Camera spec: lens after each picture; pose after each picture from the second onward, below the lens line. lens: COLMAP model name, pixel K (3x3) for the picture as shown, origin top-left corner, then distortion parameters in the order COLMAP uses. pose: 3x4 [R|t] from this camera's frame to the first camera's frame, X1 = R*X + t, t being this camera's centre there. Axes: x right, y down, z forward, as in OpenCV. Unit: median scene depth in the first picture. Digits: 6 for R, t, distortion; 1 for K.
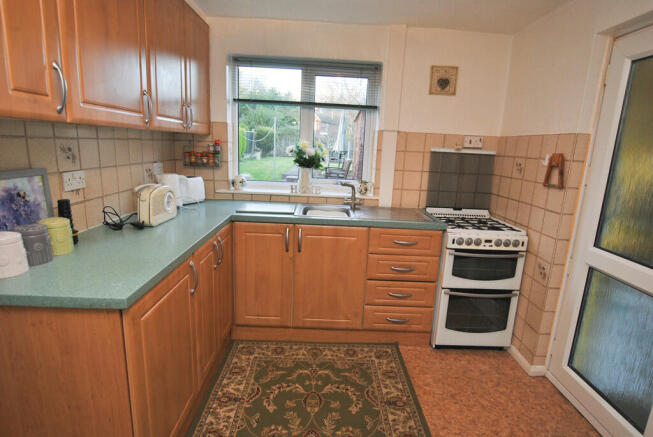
lens RADIAL K [[348.3, 0, 330.3], [0, 348.3, 217.9], [0, 0, 1]] dist [-0.017605, 0.001469]
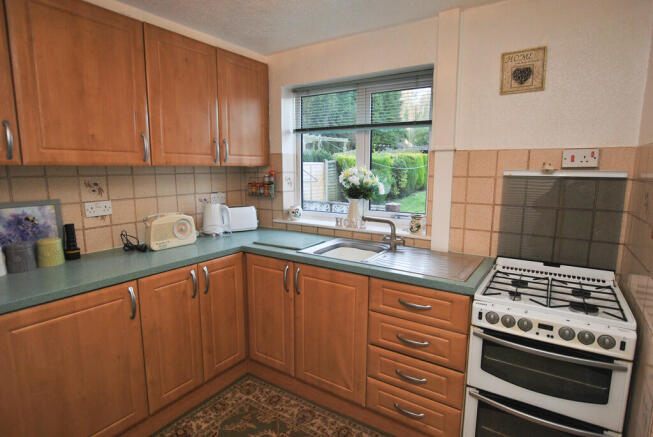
lens RADIAL K [[348.3, 0, 327.4], [0, 348.3, 219.1], [0, 0, 1]] dist [-0.017605, 0.001469]
pose [[0.826900, 0.039411, -0.560967, 0.404223], [-0.080906, 0.995501, -0.049321, -0.046783], [0.556499, 0.086170, 0.826368, 0.261607]]
